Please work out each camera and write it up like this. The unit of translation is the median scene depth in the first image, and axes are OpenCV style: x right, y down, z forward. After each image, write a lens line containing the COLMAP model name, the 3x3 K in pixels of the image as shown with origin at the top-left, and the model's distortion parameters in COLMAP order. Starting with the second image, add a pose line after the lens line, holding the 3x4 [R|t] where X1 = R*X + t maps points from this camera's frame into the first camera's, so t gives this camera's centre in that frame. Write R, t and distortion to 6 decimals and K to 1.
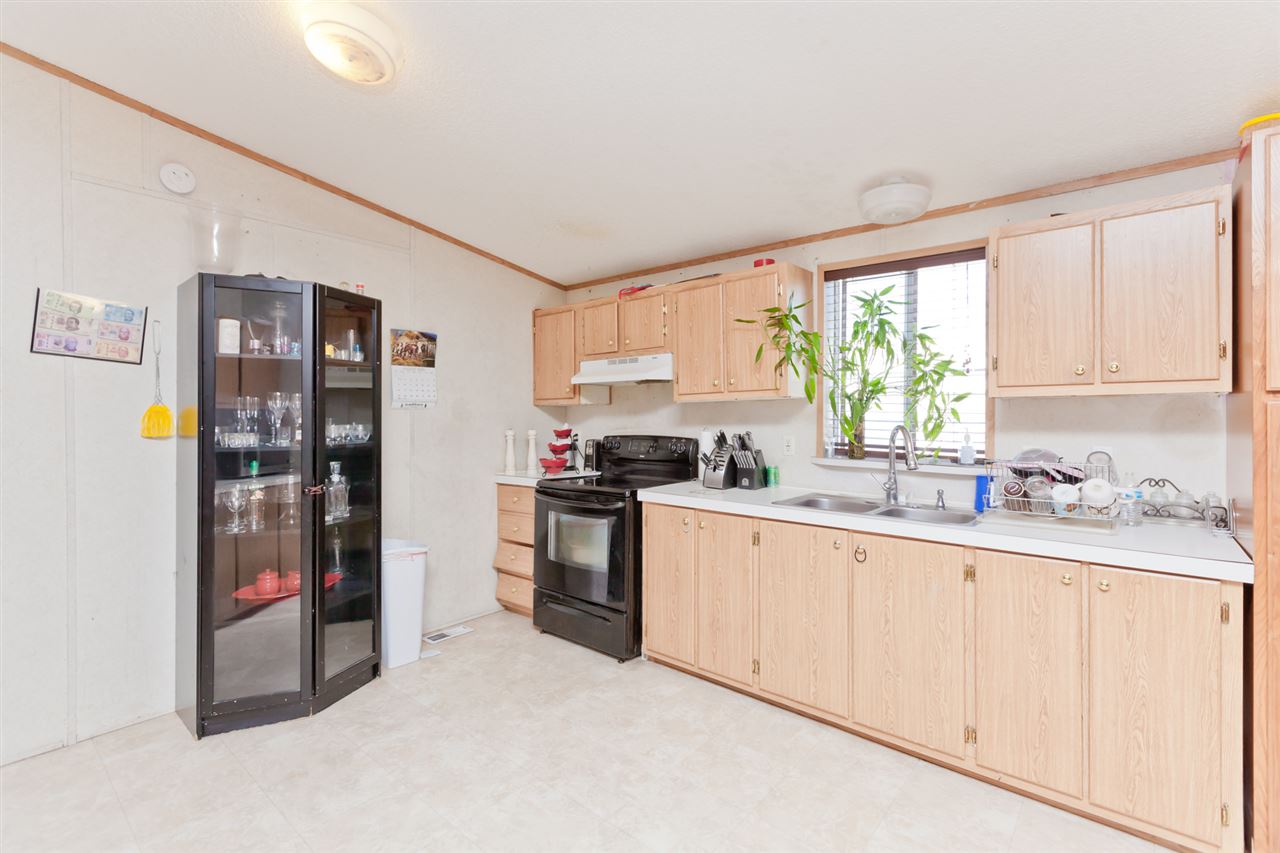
lens RADIAL K [[579.5, 0, 648.7], [0, 579.5, 419.7], [0, 0, 1]] dist [-0.000304, -0.000303]
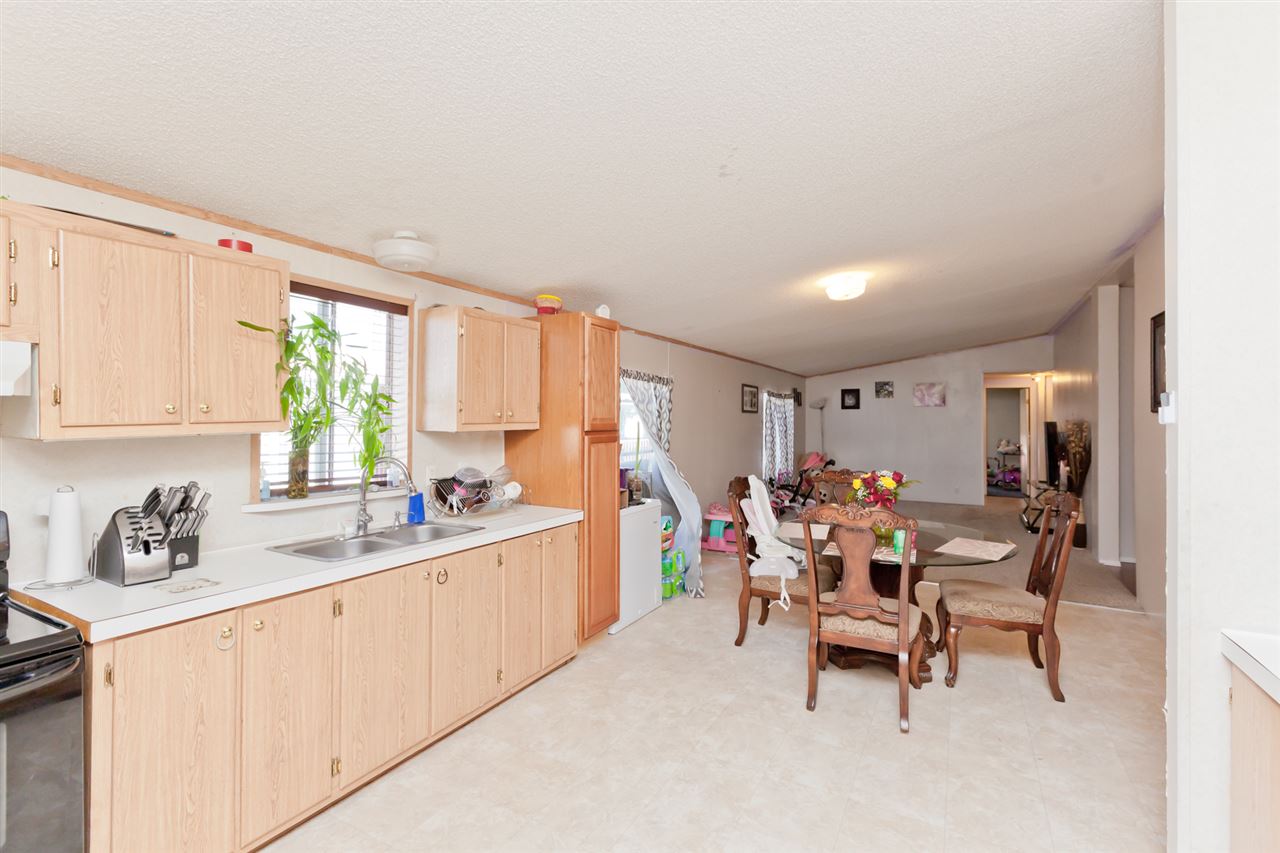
lens RADIAL K [[576.5, 0, 642.6], [0, 576.5, 414.0], [0, 0, 1]] dist [-0.000989, -0.000123]
pose [[-0.191235, 0.003588, 0.981538, -0.607732], [0.001049, 0.999993, -0.003451, -0.056759], [-0.981544, 0.000369, -0.191237, 0.642370]]
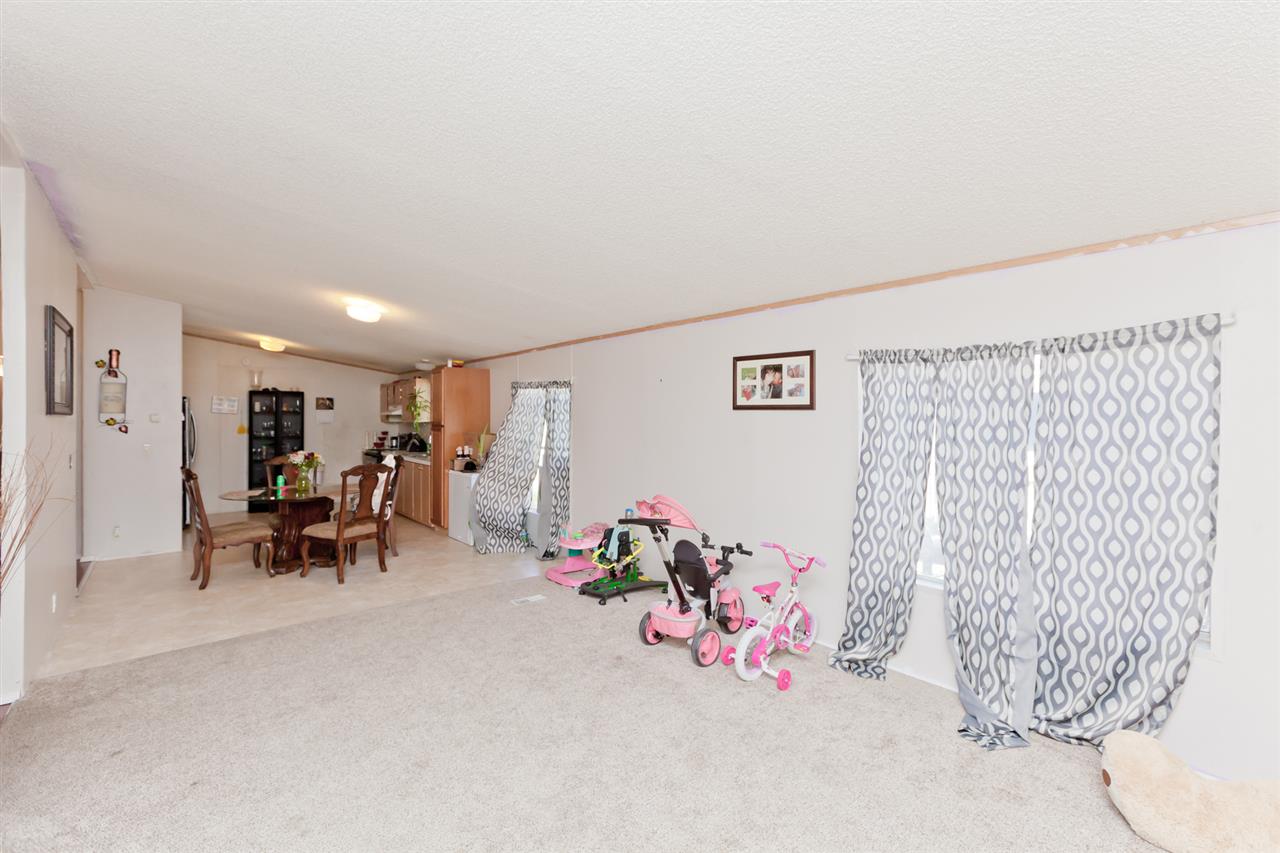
lens RADIAL K [[576.5, 0, 642.6], [0, 576.5, 414.0], [0, 0, 1]] dist [-0.000989, -0.000123]
pose [[0.982942, -0.002614, -0.183896, 1.911815], [0.001082, 0.999964, -0.008431, -0.050130], [0.183912, 0.008088, 0.982909, -1.746386]]
